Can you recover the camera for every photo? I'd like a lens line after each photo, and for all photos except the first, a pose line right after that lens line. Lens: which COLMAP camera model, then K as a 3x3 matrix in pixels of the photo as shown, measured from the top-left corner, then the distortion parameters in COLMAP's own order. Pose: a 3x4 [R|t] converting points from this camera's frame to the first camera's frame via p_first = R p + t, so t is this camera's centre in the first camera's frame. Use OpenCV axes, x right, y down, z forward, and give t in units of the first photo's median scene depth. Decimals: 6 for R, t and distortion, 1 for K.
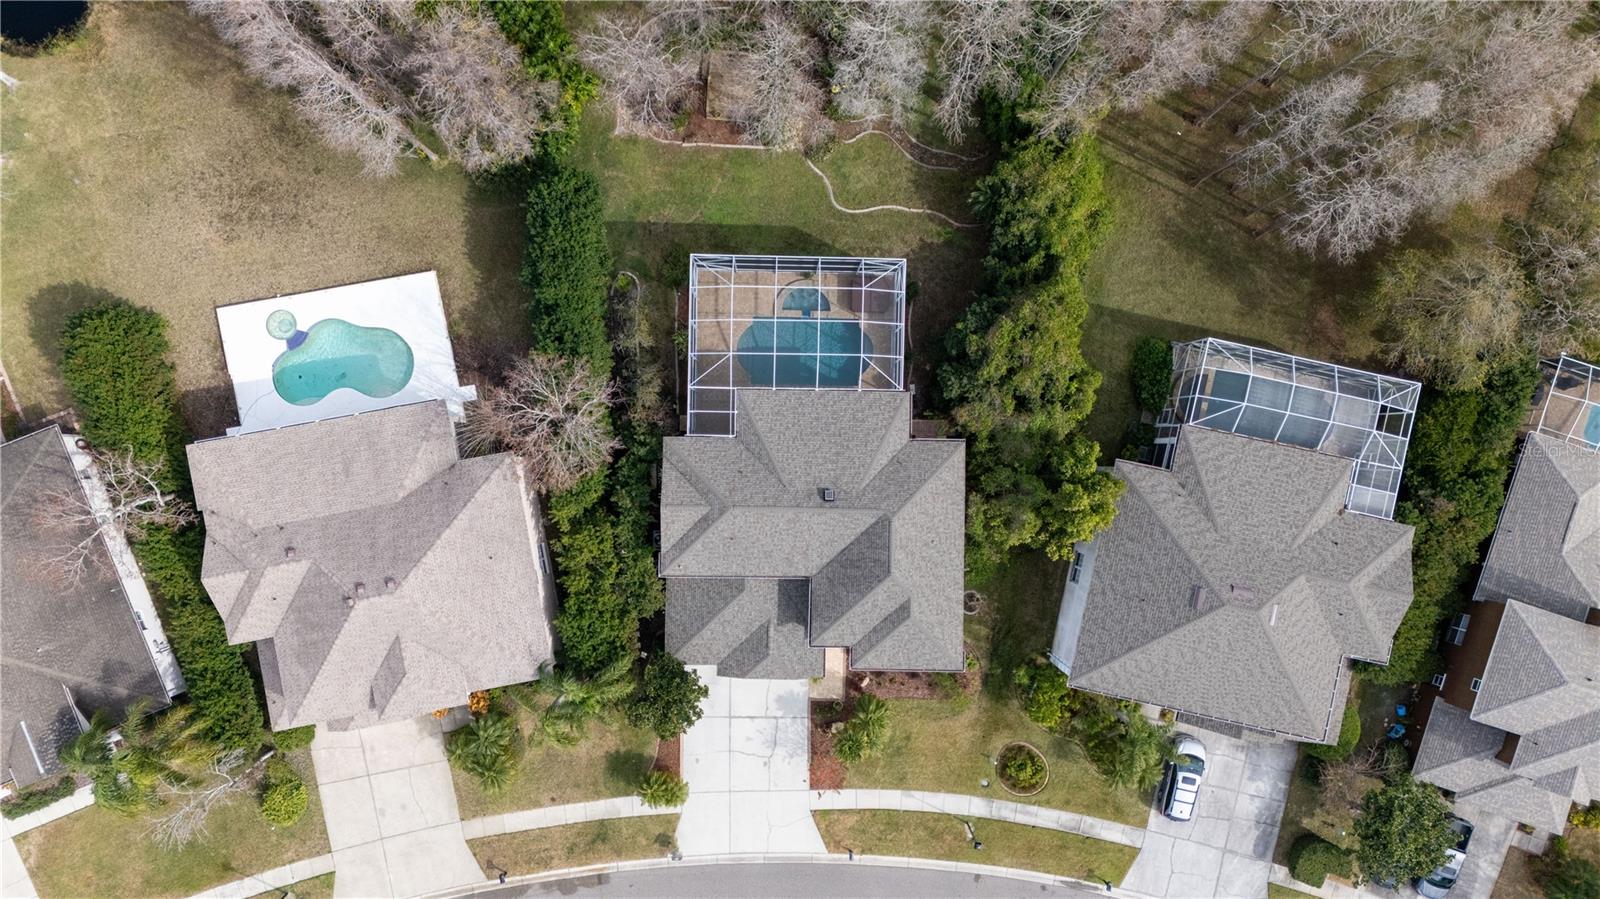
lens RADIAL K [[1097.7, 0, 800.0], [0, 1097.7, 449.5], [0, 0, 1]] dist [0.044386, -0.066158]
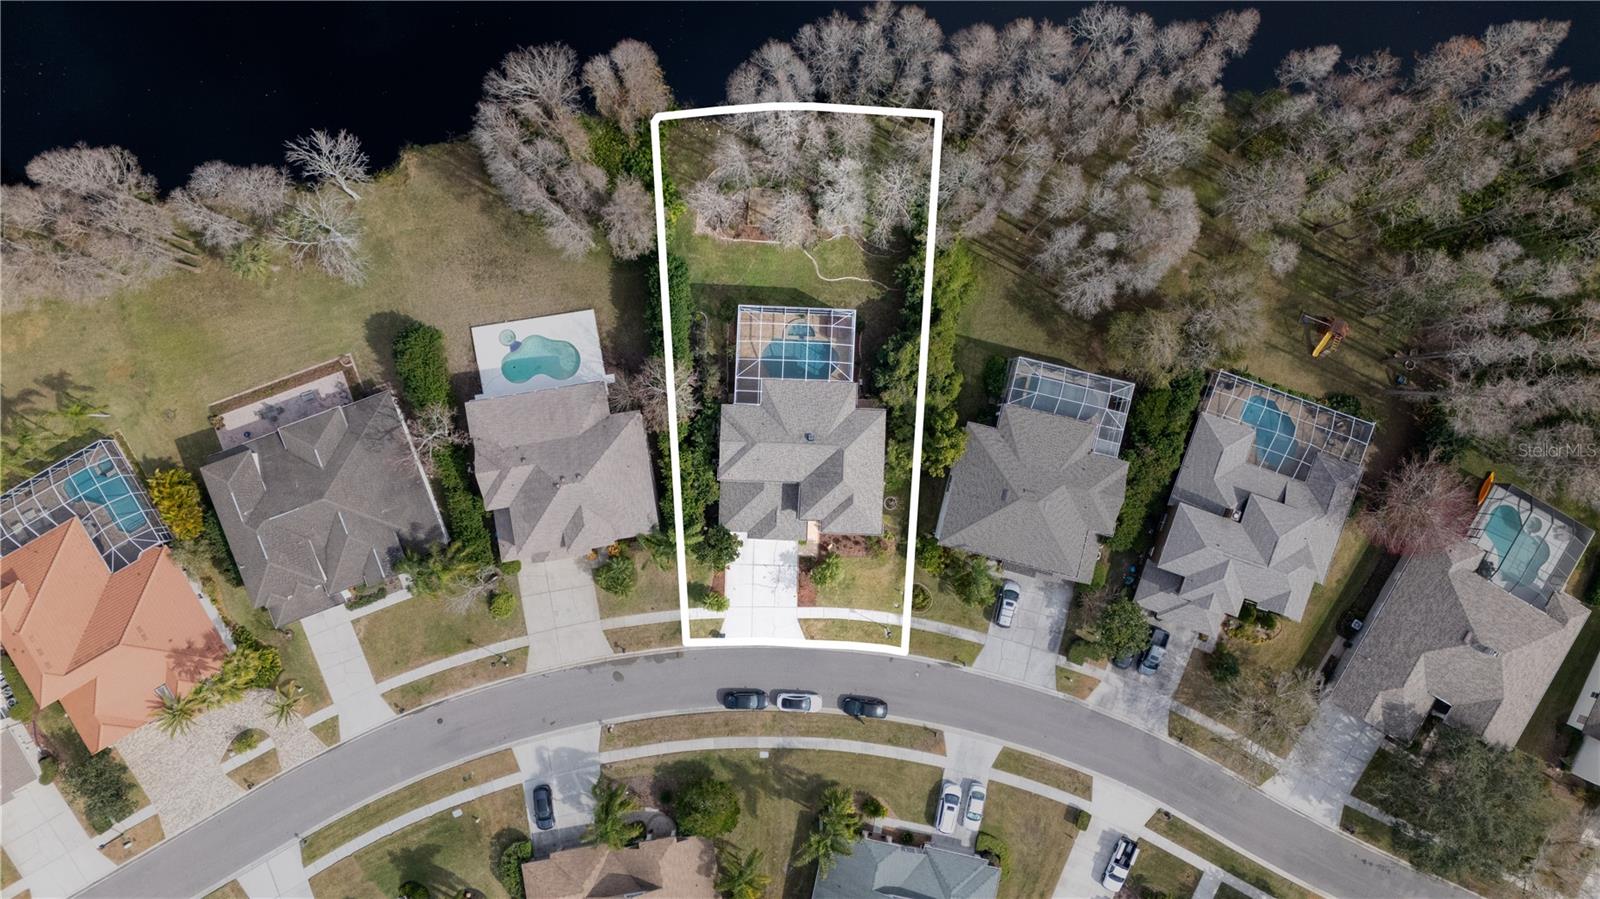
lens RADIAL K [[1097.7, 0, 800.0], [0, 1097.7, 449.5], [0, 0, 1]] dist [0.044386, -0.066158]
pose [[0.999751, 0.022062, -0.003367, 0.013937], [-0.022073, 0.999750, -0.003502, 0.064804], [0.003288, 0.003576, 0.999988, -0.796546]]
